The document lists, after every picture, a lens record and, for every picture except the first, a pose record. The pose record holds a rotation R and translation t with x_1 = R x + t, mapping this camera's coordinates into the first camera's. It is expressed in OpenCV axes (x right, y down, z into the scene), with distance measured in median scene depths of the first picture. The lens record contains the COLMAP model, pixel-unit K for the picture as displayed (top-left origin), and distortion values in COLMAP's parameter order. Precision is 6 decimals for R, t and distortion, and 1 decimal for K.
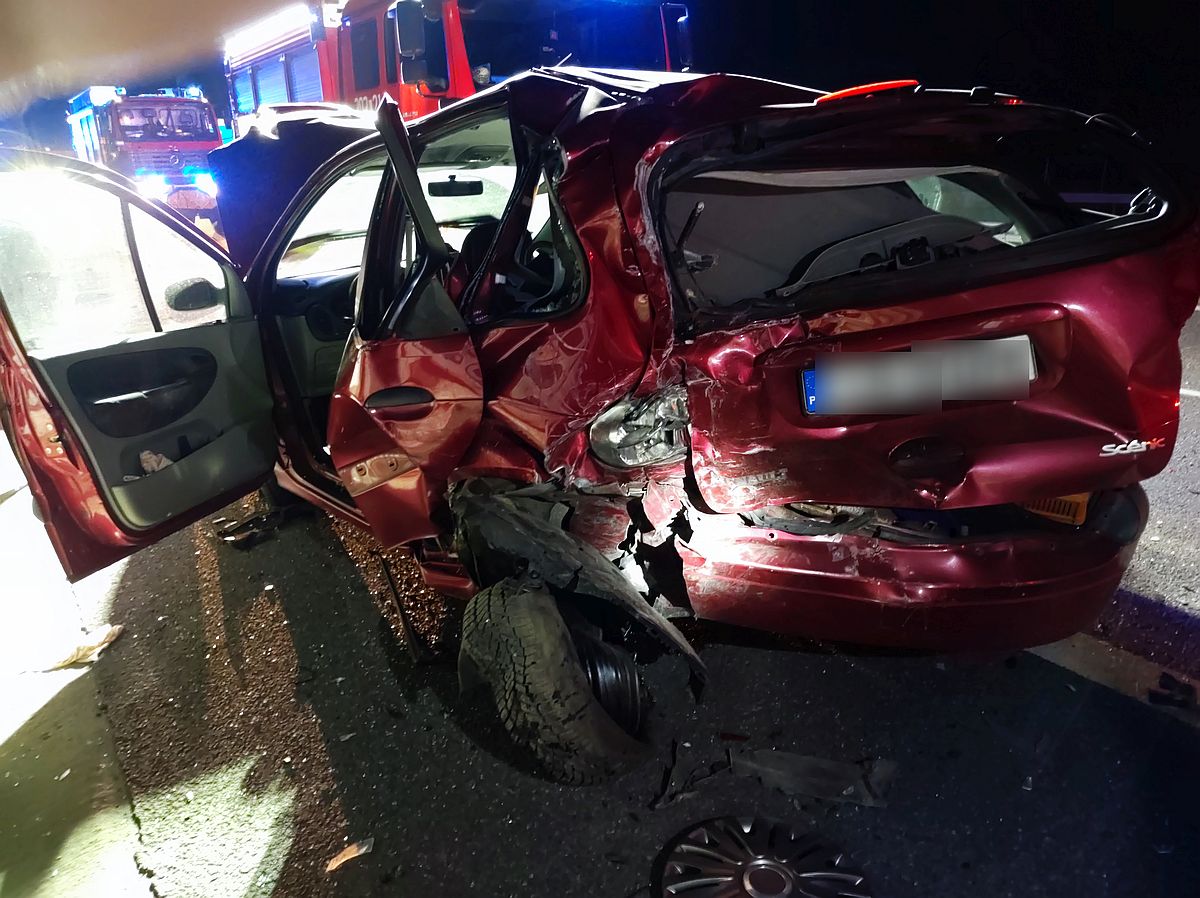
lens RADIAL K [[876.5, 0, 598.5], [0, 876.5, 448.6], [0, 0, 1]] dist [0.059656, -0.064711]
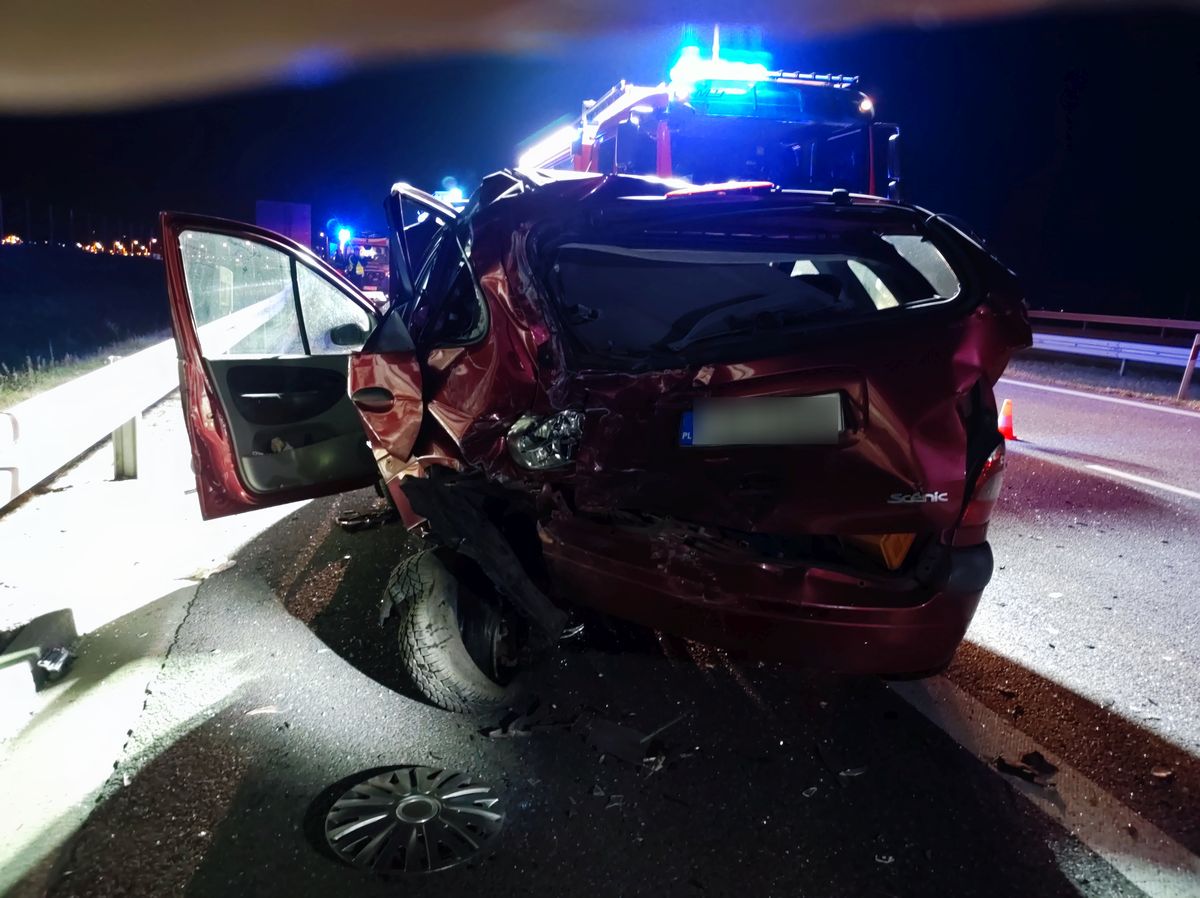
lens RADIAL K [[876.5, 0, 598.5], [0, 876.5, 448.6], [0, 0, 1]] dist [0.059656, -0.064711]
pose [[0.942985, 0.115557, -0.312132, 0.505388], [-0.149958, 0.984726, -0.088477, 0.086806], [0.297140, 0.130239, 0.945910, -0.175420]]
